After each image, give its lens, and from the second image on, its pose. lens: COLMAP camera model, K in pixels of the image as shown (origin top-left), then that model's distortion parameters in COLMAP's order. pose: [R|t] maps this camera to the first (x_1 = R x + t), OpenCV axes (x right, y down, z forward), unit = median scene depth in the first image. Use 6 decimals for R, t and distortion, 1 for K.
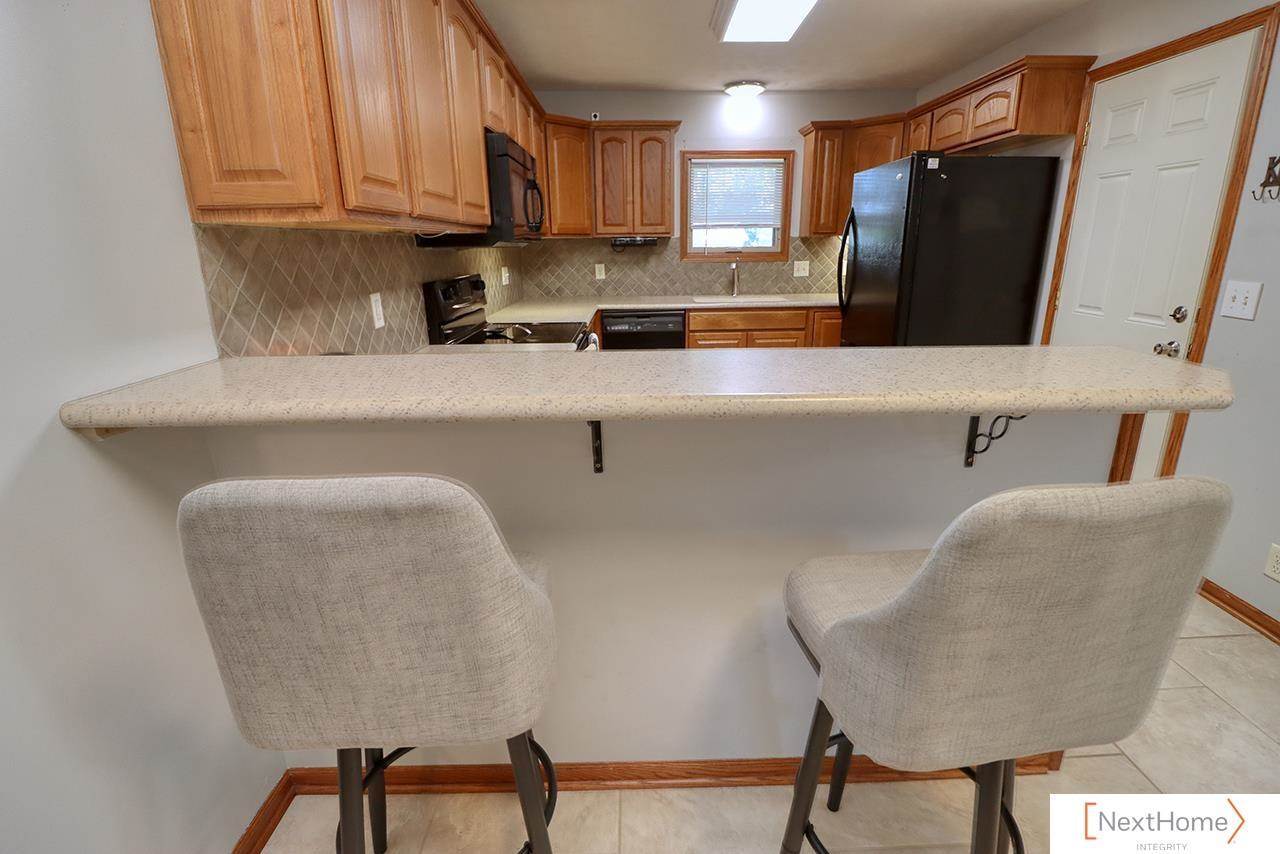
lens RADIAL K [[591.7, 0, 644.8], [0, 591.7, 419.6], [0, 0, 1]] dist [0.003548, -0.015738]
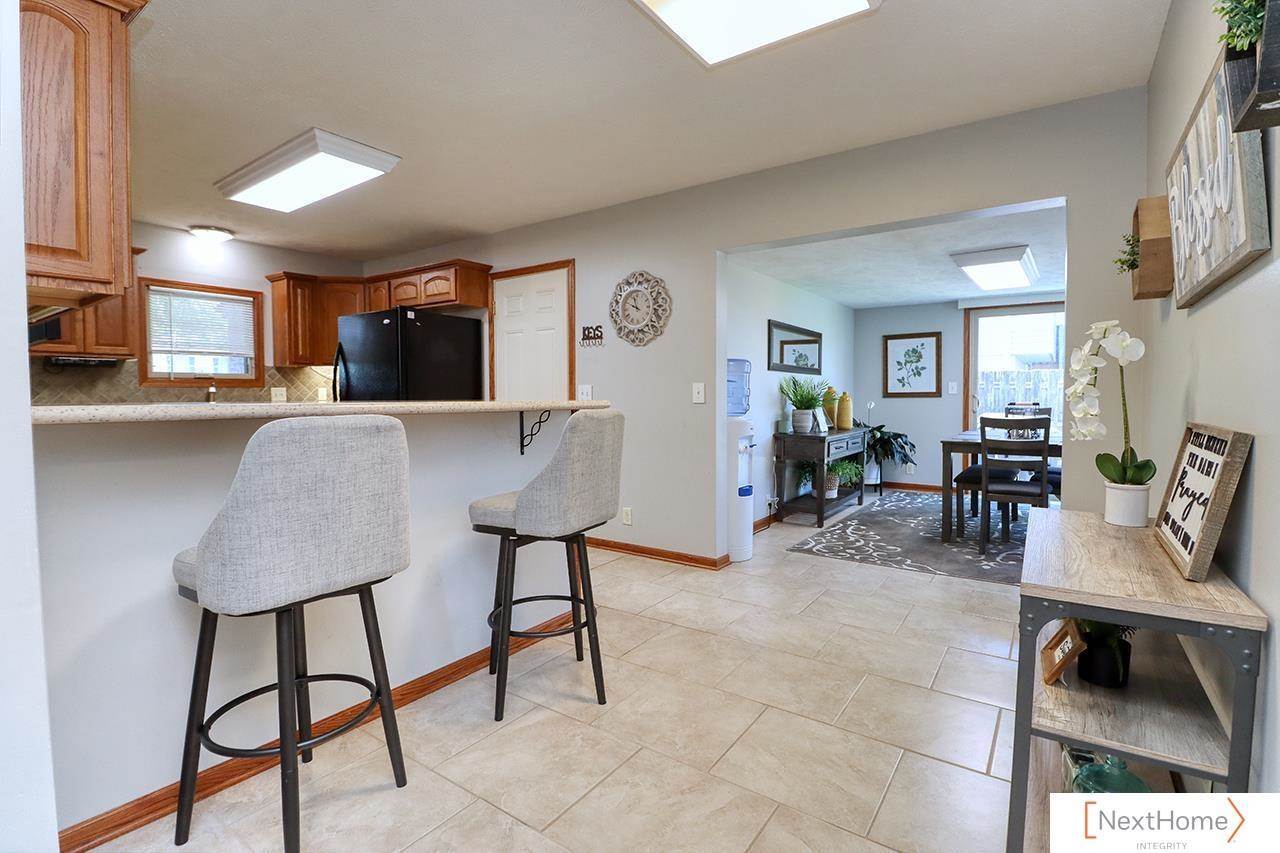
lens RADIAL K [[593.8, 0, 635.5], [0, 593.8, 420.4], [0, 0, 1]] dist [0.002322, -0.013348]
pose [[0.597601, -0.025014, 0.801403, -0.251095], [0.223091, 0.965231, -0.136230, 0.098823], [-0.770132, 0.260197, 0.582404, -0.150142]]
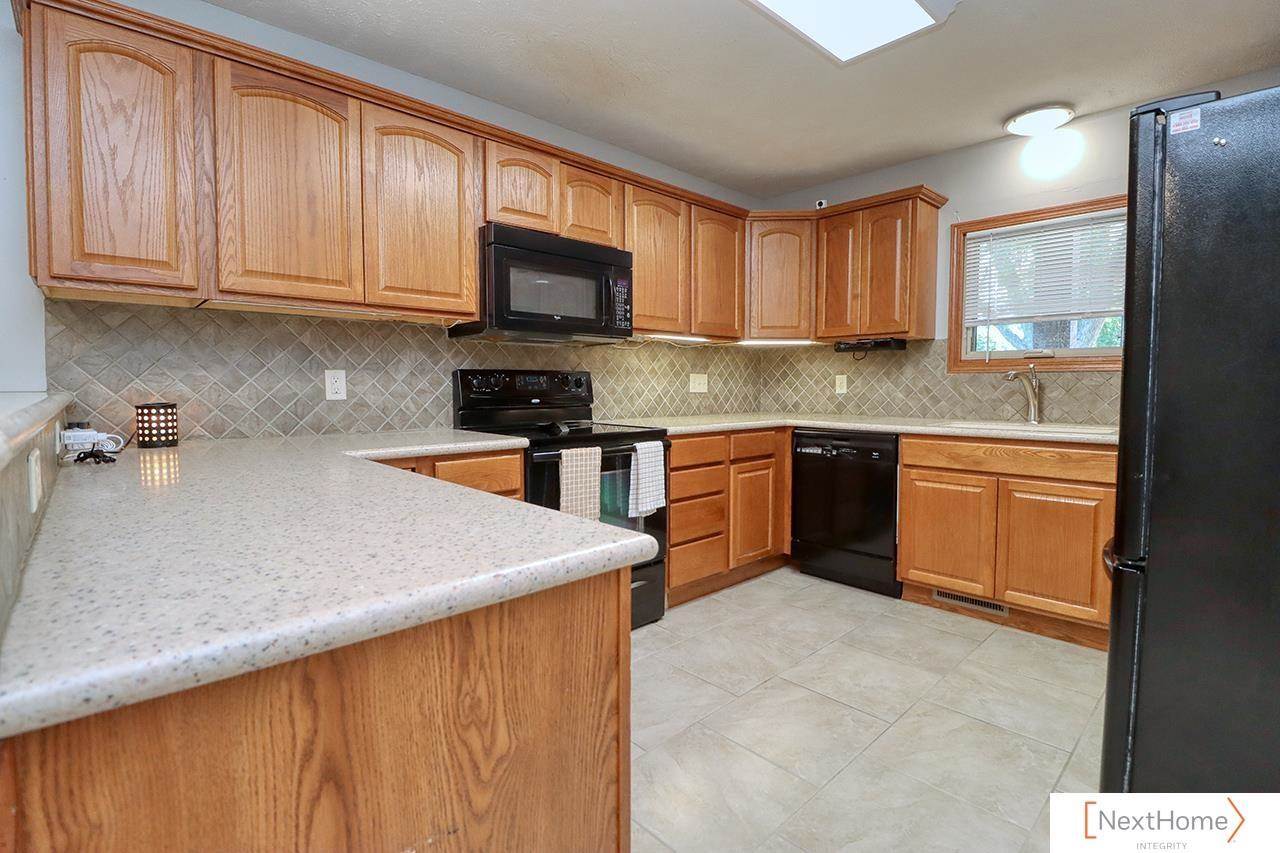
lens RADIAL K [[591.7, 0, 644.8], [0, 591.7, 419.1], [0, 0, 1]] dist [0.003548, -0.015738]
pose [[0.677131, 0.054095, -0.733871, 0.378761], [-0.215991, 0.967977, -0.127940, -0.050392], [0.703450, 0.245141, 0.667131, 0.328262]]
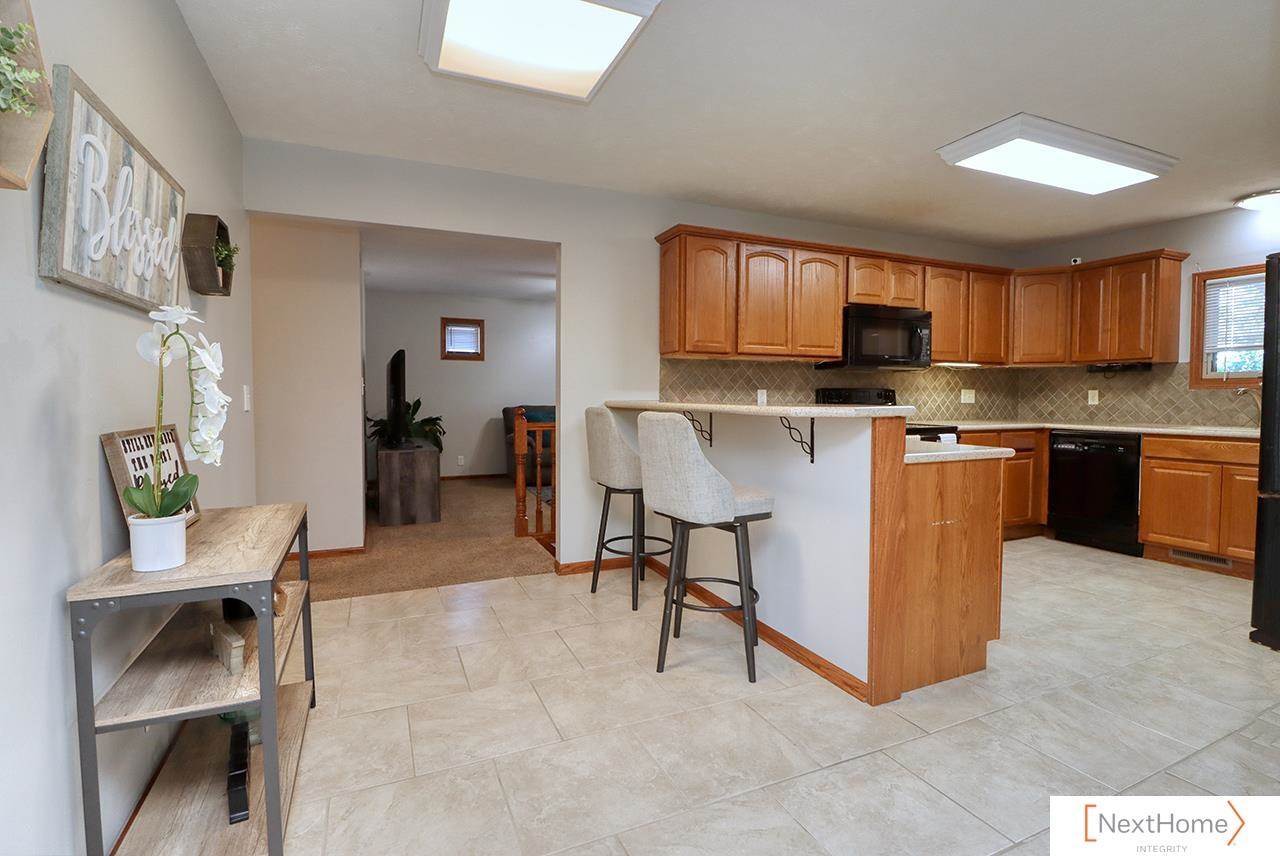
lens RADIAL K [[591.7, 0, 644.8], [0, 591.7, 420.6], [0, 0, 1]] dist [0.003548, -0.015738]
pose [[0.396443, 0.049841, -0.916706, 0.622209], [-0.265184, 0.962178, -0.062369, 0.063241], [0.878926, 0.267822, 0.394665, -0.074892]]
